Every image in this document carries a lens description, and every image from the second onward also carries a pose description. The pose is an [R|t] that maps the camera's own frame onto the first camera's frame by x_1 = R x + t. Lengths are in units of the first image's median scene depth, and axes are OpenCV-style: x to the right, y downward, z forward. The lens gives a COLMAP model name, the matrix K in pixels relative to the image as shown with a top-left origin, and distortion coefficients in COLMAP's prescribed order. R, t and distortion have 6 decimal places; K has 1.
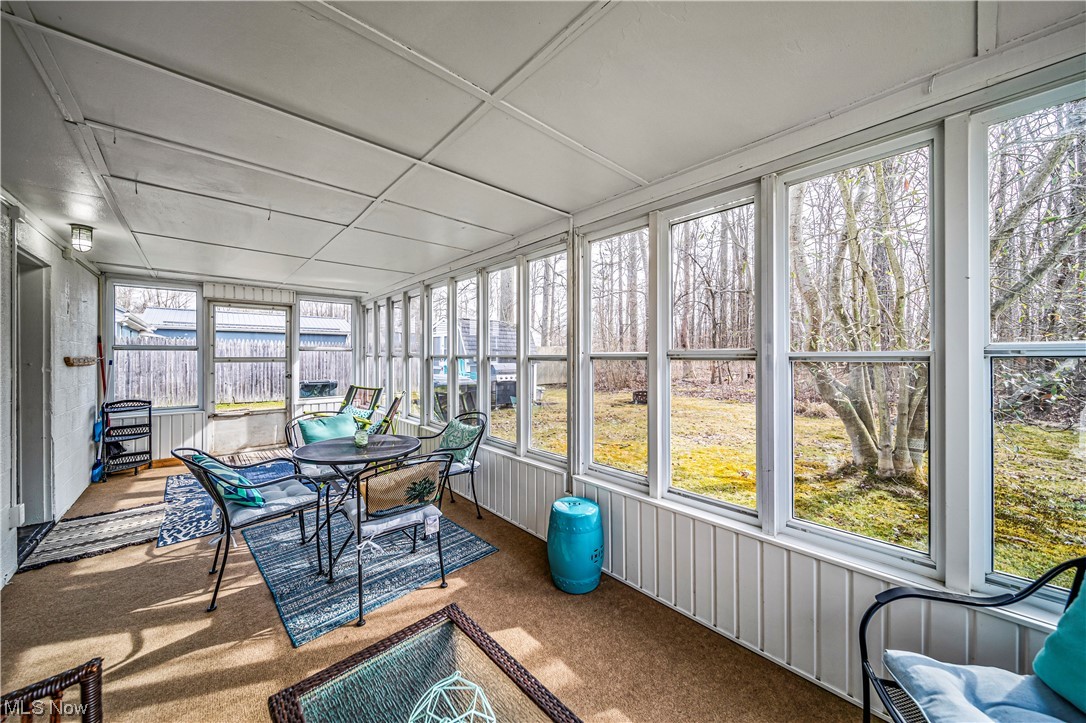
lens RADIAL K [[377.8, 0, 542.4], [0, 377.8, 357.5], [0, 0, 1]] dist [-0.002690, -0.000362]
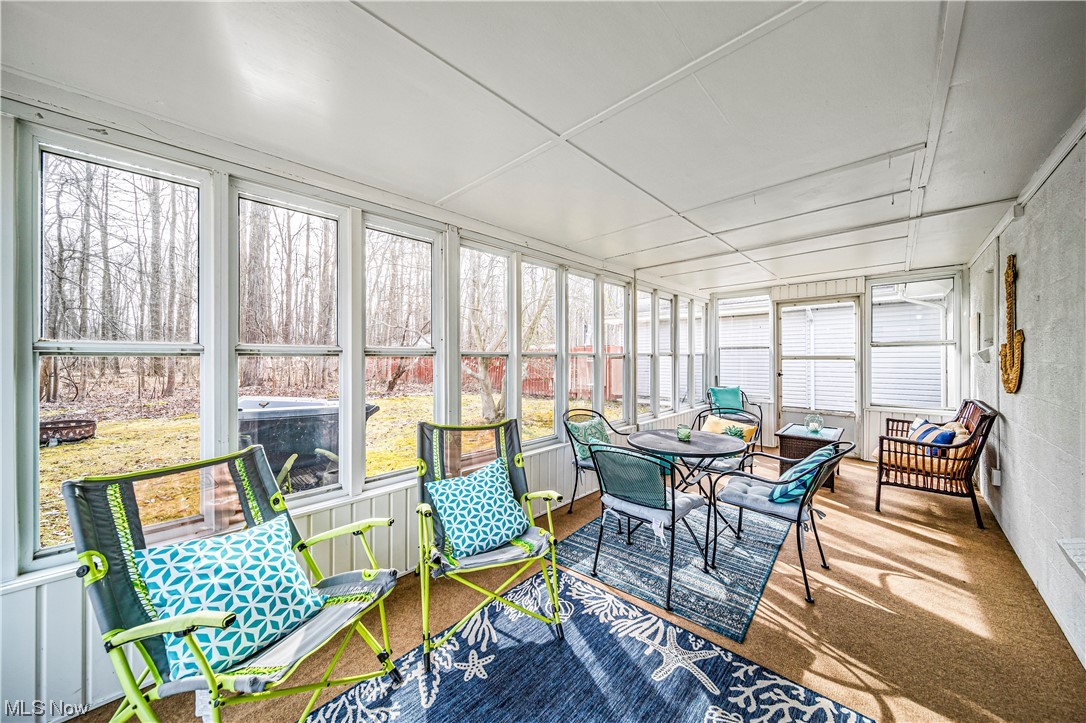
lens RADIAL K [[382.7, 0, 546.1], [0, 382.7, 349.3], [0, 0, 1]] dist [-0.002833, -0.000372]
pose [[-0.089838, 0.022353, 0.995705, -1.436427], [0.008816, 0.999727, -0.021648, 0.012891], [-0.995917, 0.006833, -0.090011, 1.415426]]
